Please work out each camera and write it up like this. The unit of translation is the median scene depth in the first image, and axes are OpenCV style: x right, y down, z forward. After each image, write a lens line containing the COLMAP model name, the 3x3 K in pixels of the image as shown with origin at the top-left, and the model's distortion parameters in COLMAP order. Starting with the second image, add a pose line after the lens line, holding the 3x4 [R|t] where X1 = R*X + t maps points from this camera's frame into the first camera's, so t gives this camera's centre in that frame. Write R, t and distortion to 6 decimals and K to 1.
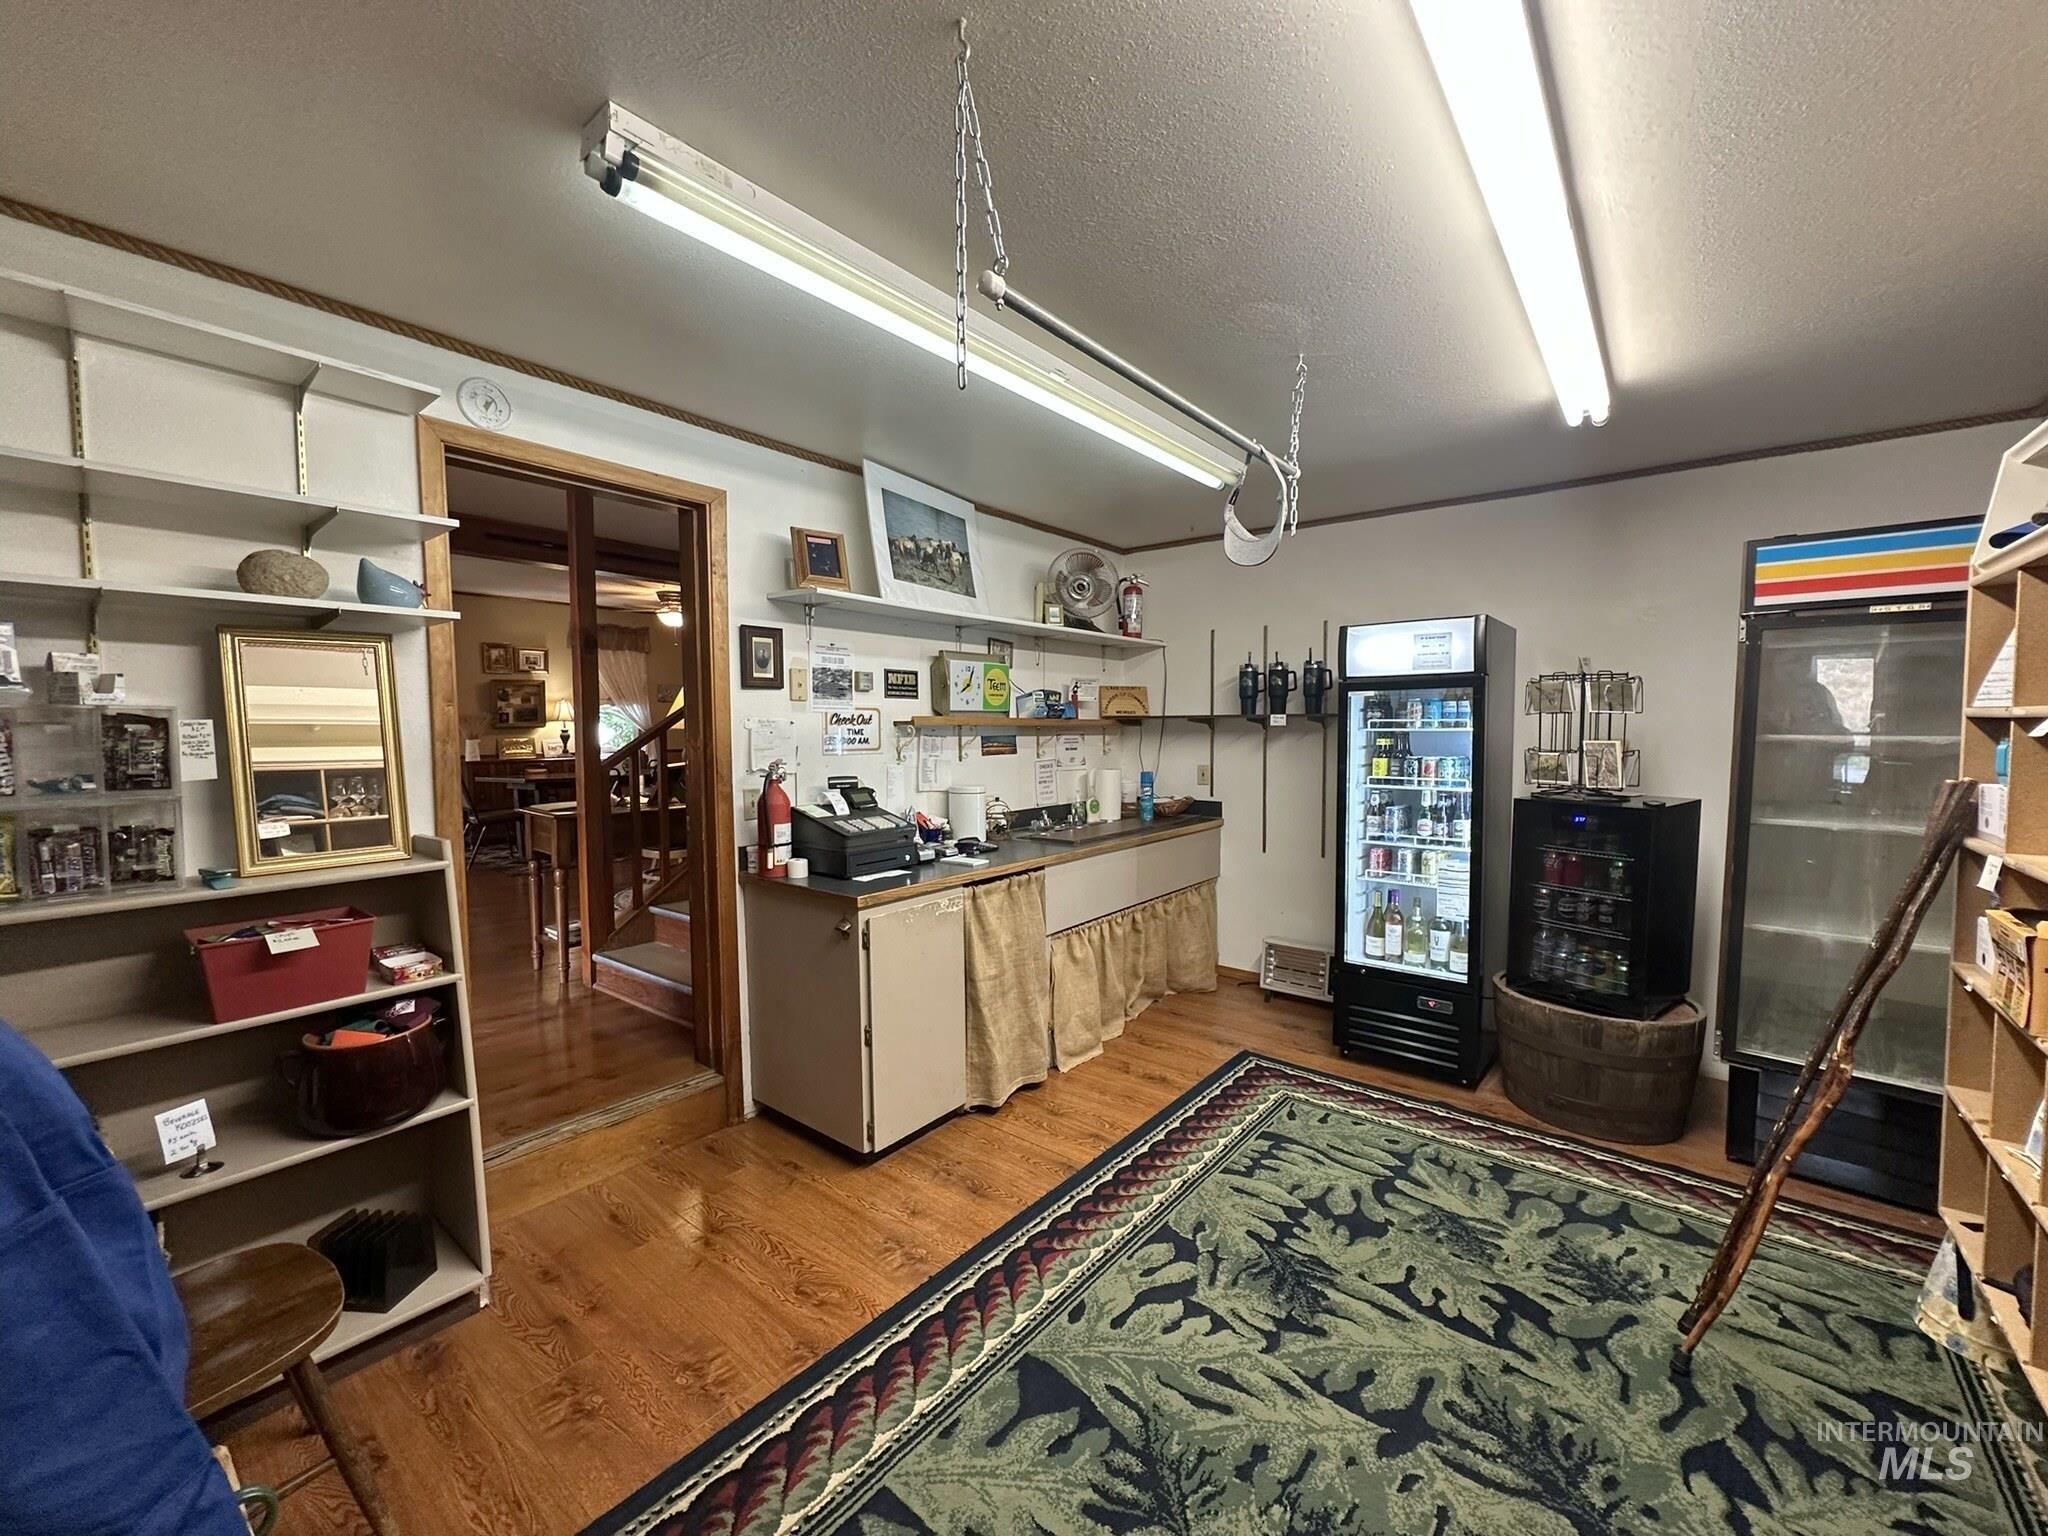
lens RADIAL K [[819.2, 0, 1022.8], [0, 819.2, 773.1], [0, 0, 1]] dist [-0.002670, -0.000365]
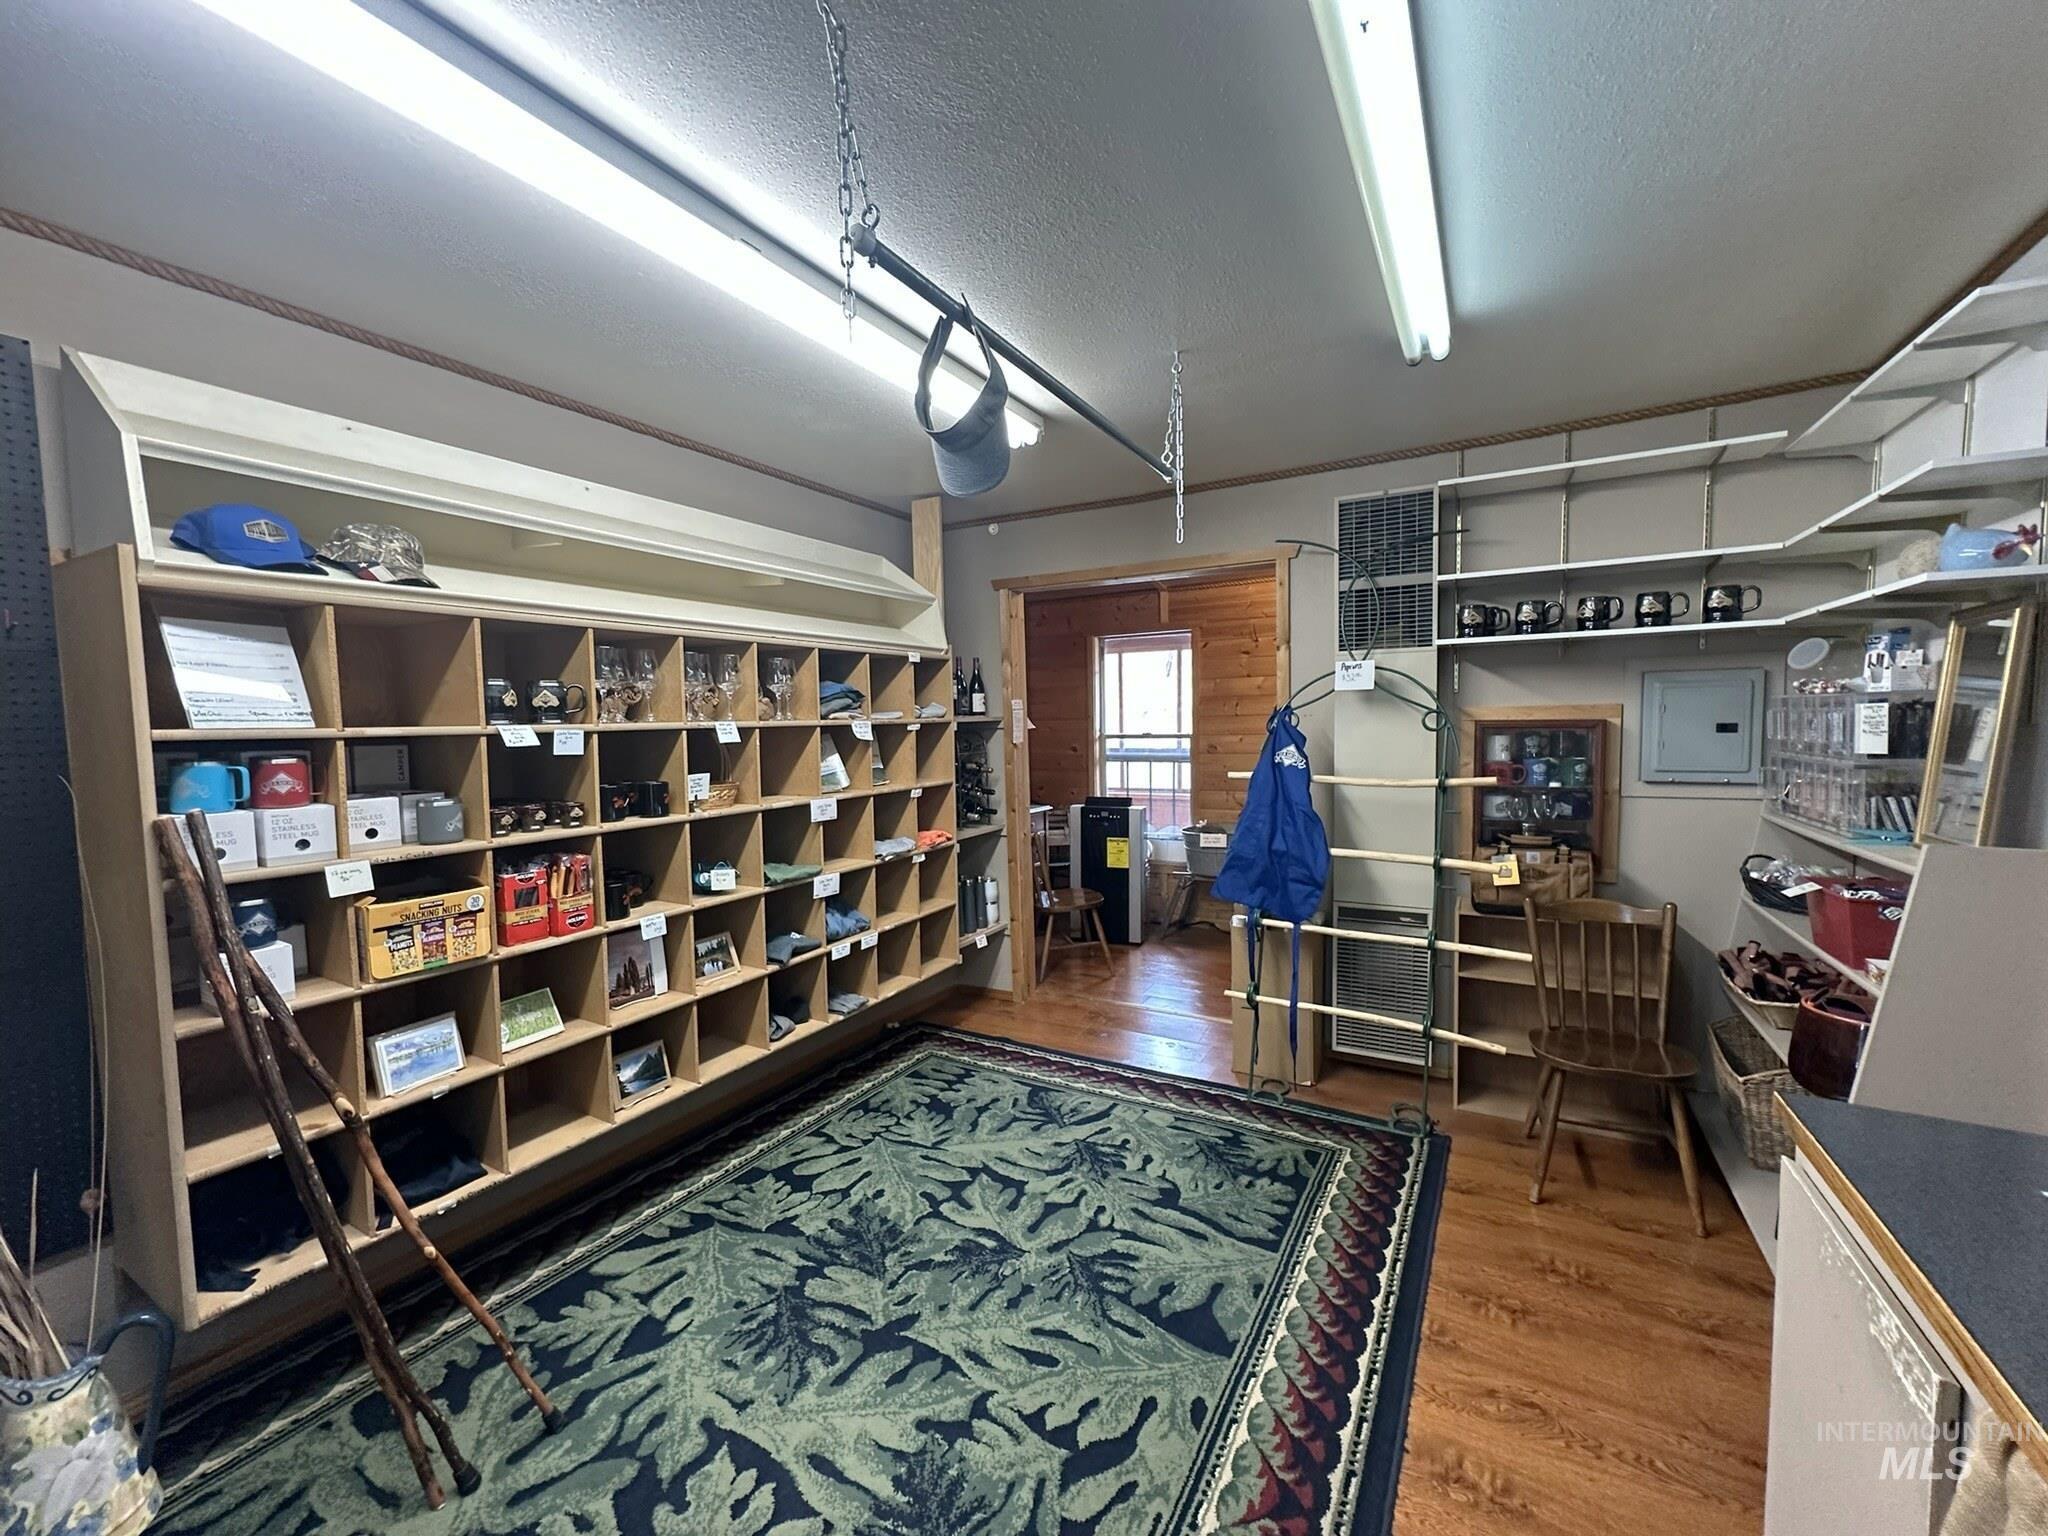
lens RADIAL K [[819.2, 0, 1025.2], [0, 819.2, 771.8], [0, 0, 1]] dist [-0.002670, -0.000365]
pose [[-0.987257, 0.032361, -0.155806, 0.380110], [0.013088, 0.992300, 0.123168, -0.119232], [0.158592, 0.119559, -0.980079, 1.844629]]
